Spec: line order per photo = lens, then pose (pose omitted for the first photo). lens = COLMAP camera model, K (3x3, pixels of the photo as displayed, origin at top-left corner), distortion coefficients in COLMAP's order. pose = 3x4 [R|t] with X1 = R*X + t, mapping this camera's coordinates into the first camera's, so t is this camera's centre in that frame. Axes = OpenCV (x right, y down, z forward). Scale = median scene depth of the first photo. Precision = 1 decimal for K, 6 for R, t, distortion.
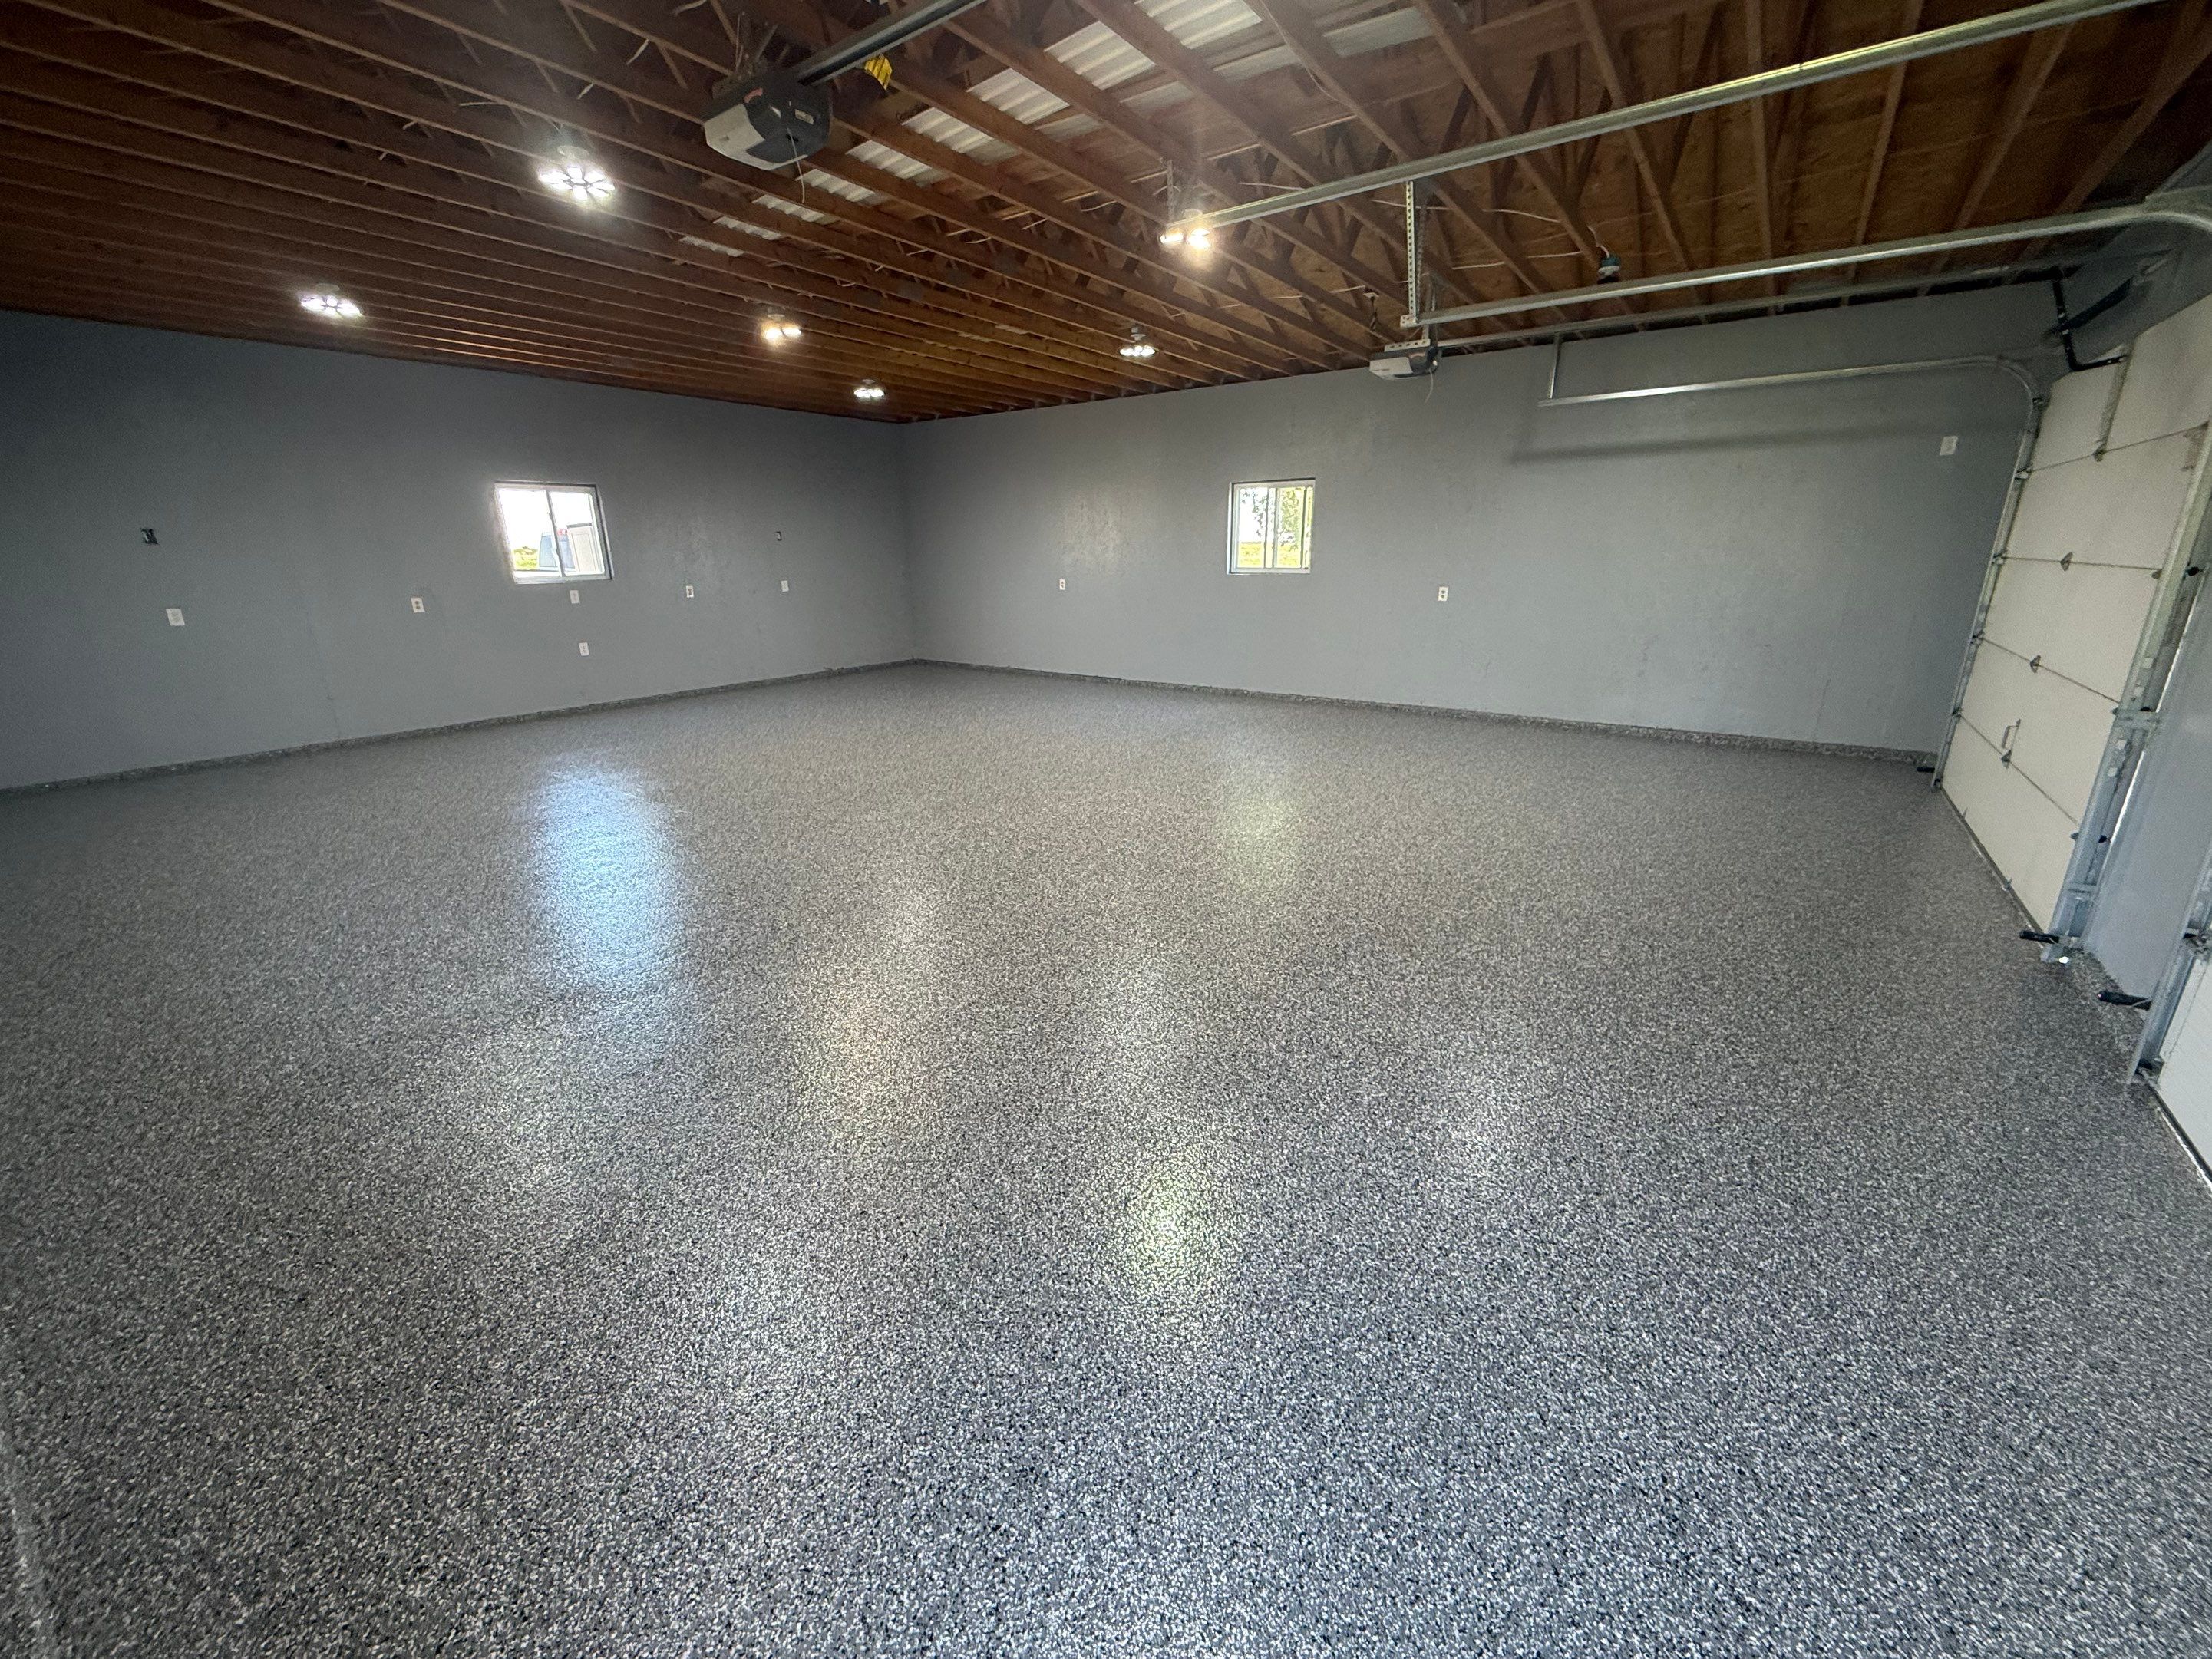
lens RADIAL K [[885.3, 0, 1106.0], [0, 885.3, 829.5], [0, 0, 1]] dist [-0.000511, -0.000585]
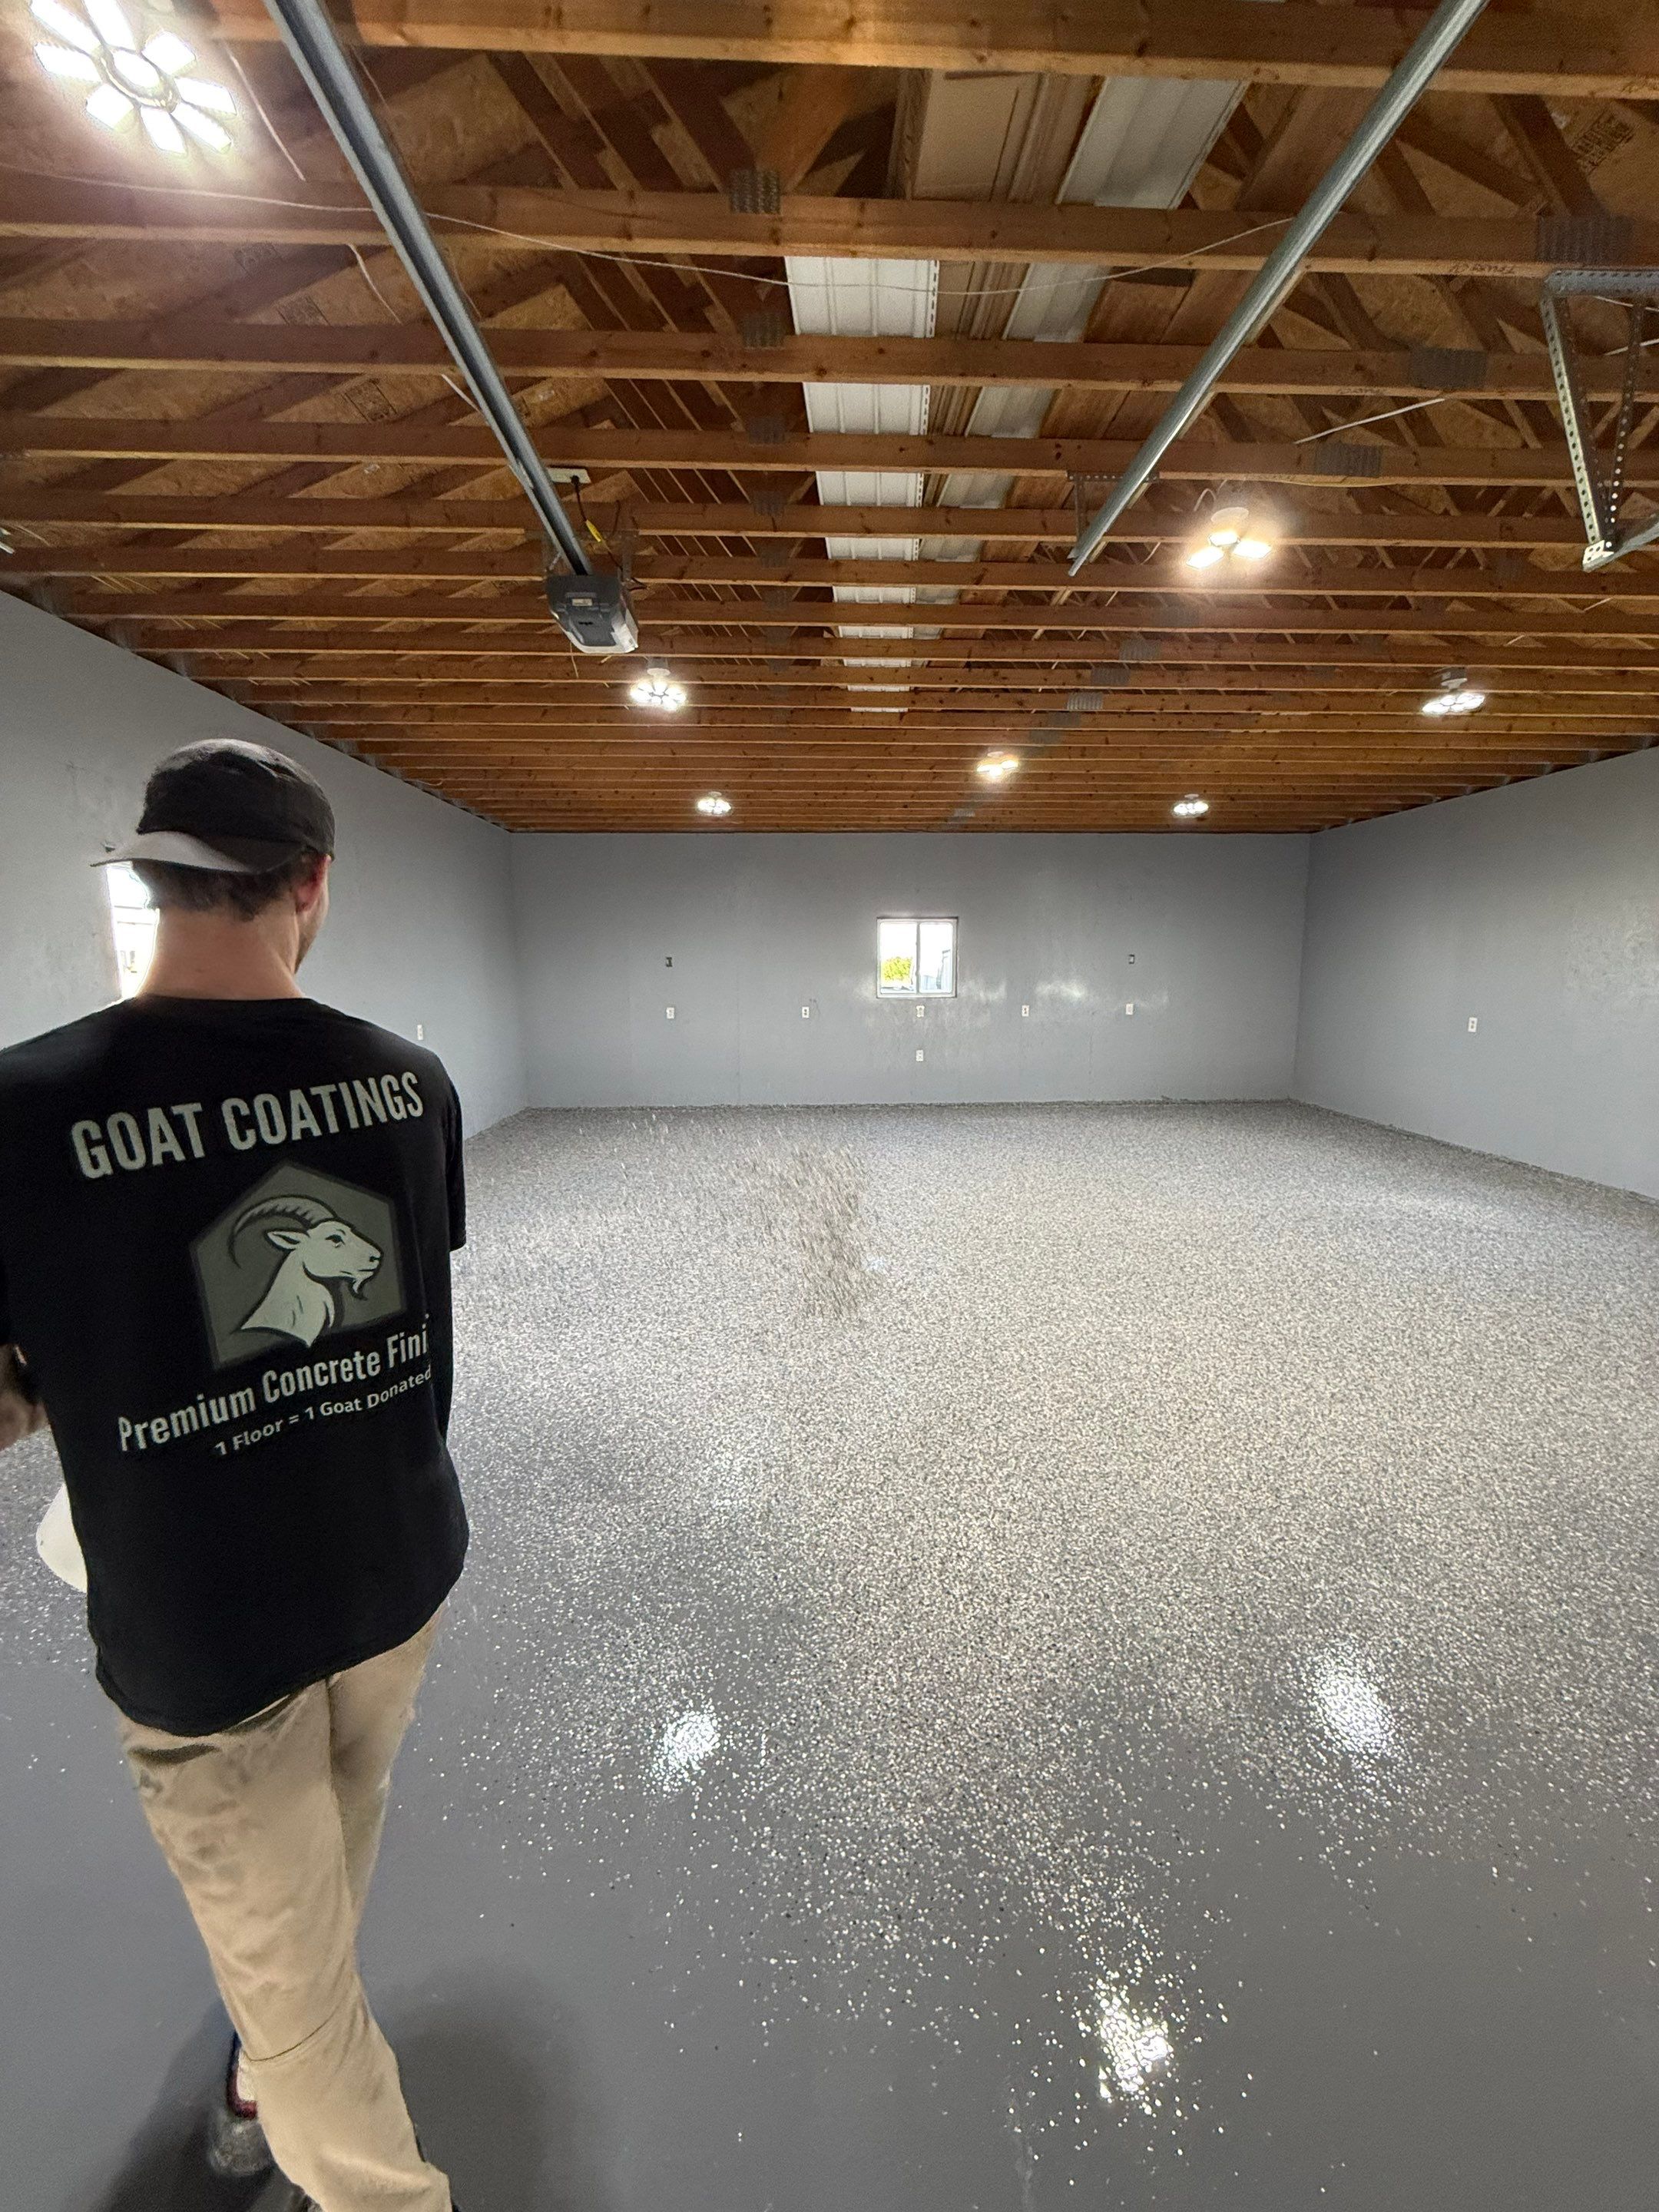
lens RADIAL K [[885.4, 0, 829.5], [0, 885.4, 1106.0], [0, 0, 1]] dist [-0.000511, -0.000585]
pose [[0.607043, 0.132191, -0.783597, 0.315147], [-0.244802, 0.969221, -0.026139, -0.108627], [0.756023, 0.207693, 0.620719, 0.284761]]
